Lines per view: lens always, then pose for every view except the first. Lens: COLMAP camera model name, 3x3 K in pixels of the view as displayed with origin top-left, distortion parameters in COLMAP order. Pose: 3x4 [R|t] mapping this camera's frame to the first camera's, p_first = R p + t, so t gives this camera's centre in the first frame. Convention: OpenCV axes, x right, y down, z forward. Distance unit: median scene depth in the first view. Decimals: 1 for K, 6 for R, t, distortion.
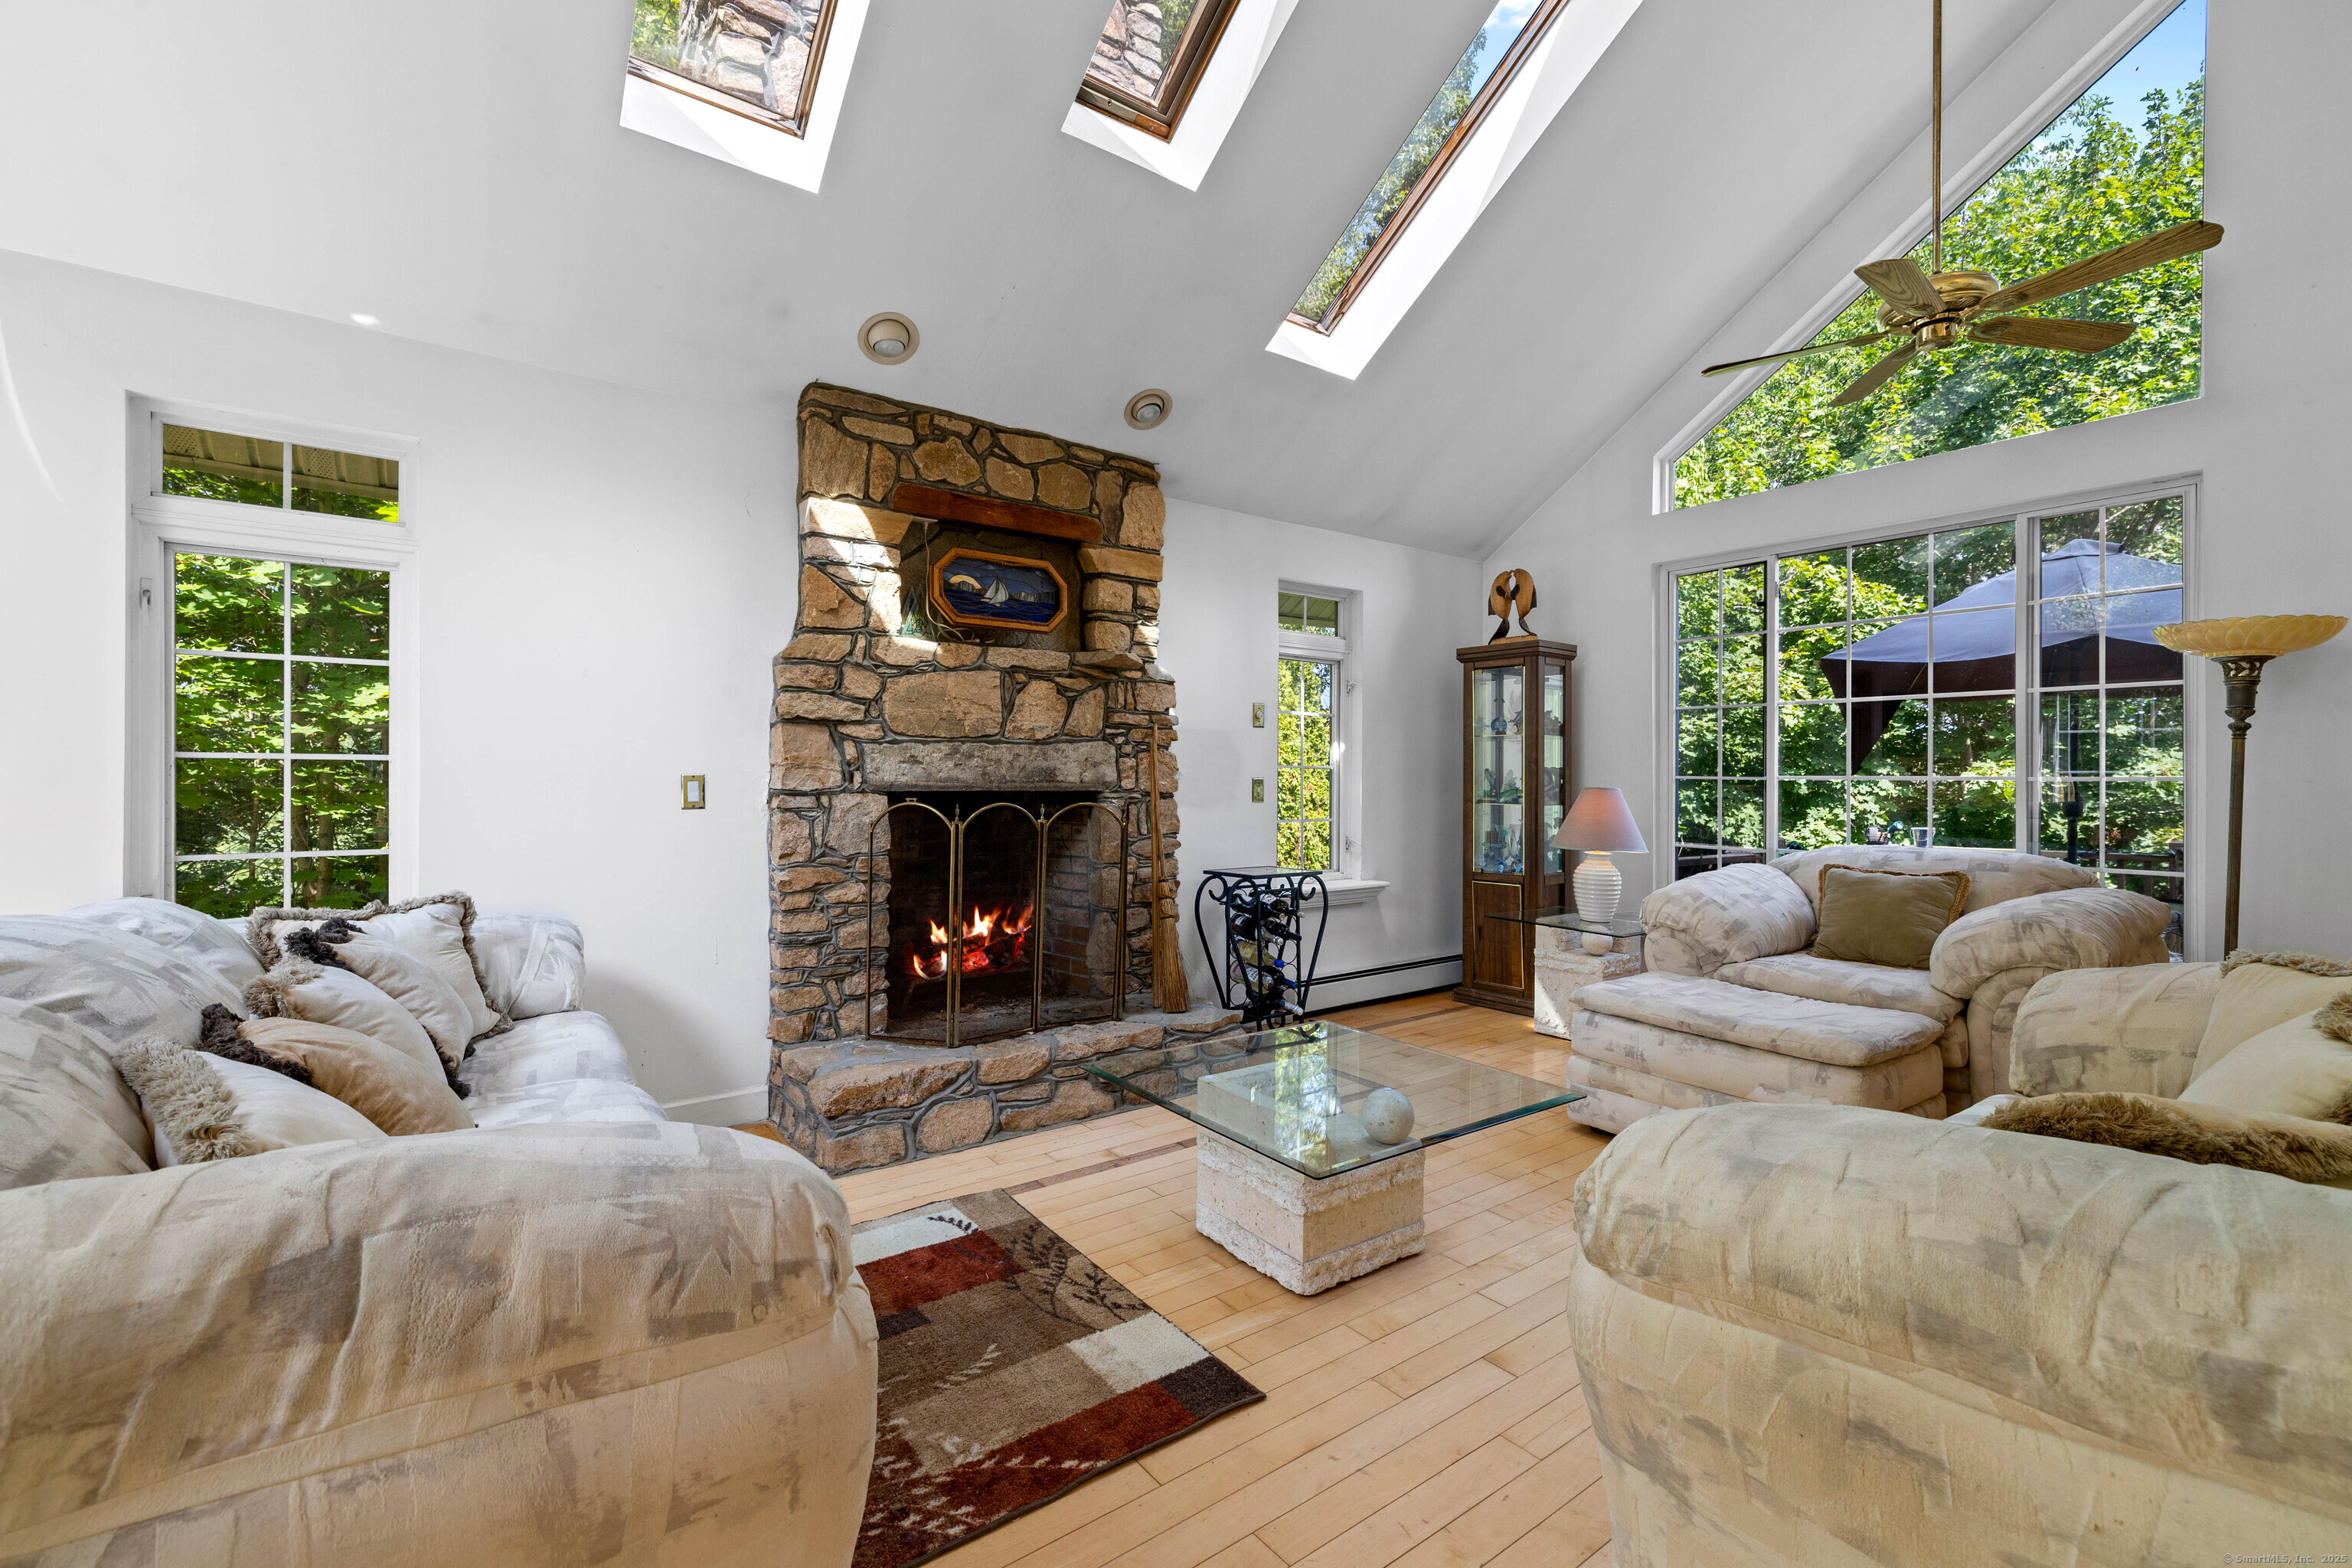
lens RADIAL K [[995.3, 0, 1174.2], [0, 995.3, 780.6], [0, 0, 1]] dist [0.004340, 0.000258]
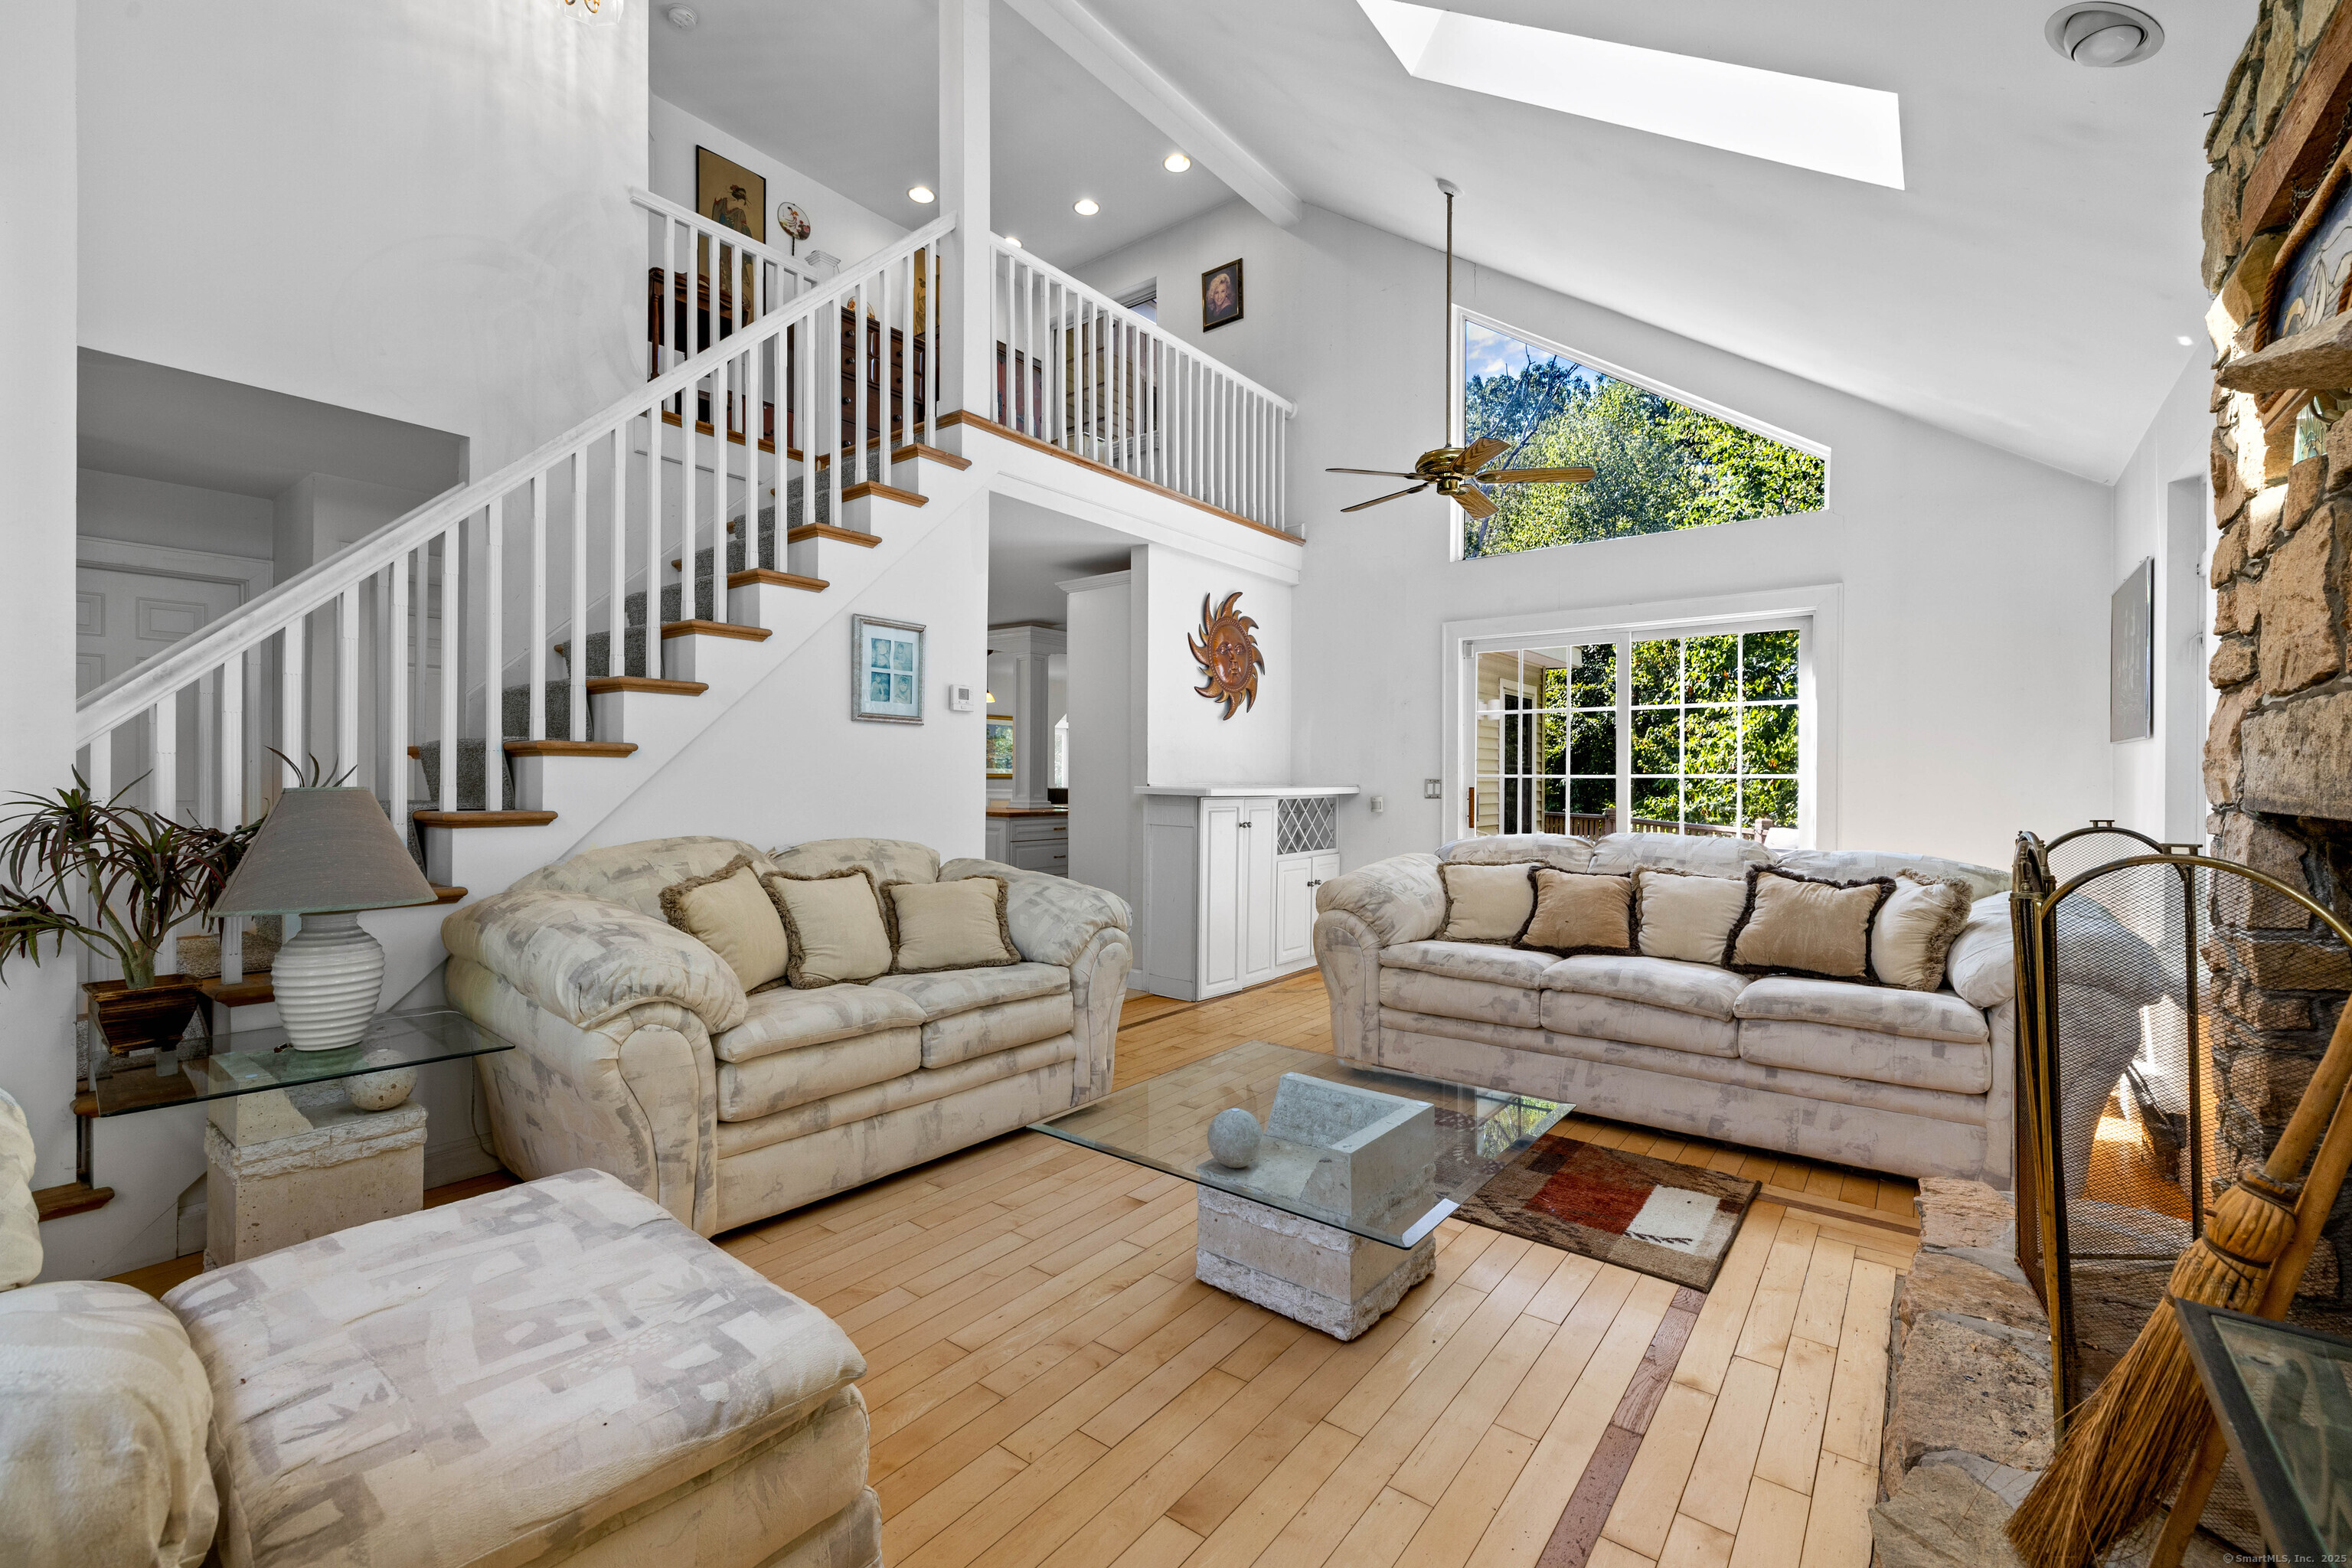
lens RADIAL K [[995.3, 0, 1171.4], [0, 995.3, 777.8], [0, 0, 1]] dist [0.004340, 0.000258]
pose [[-0.962623, -0.001275, -0.270843, 0.509366], [-0.002513, 0.999988, 0.004223, -0.009298], [0.270834, 0.004746, -0.962614, 1.830052]]
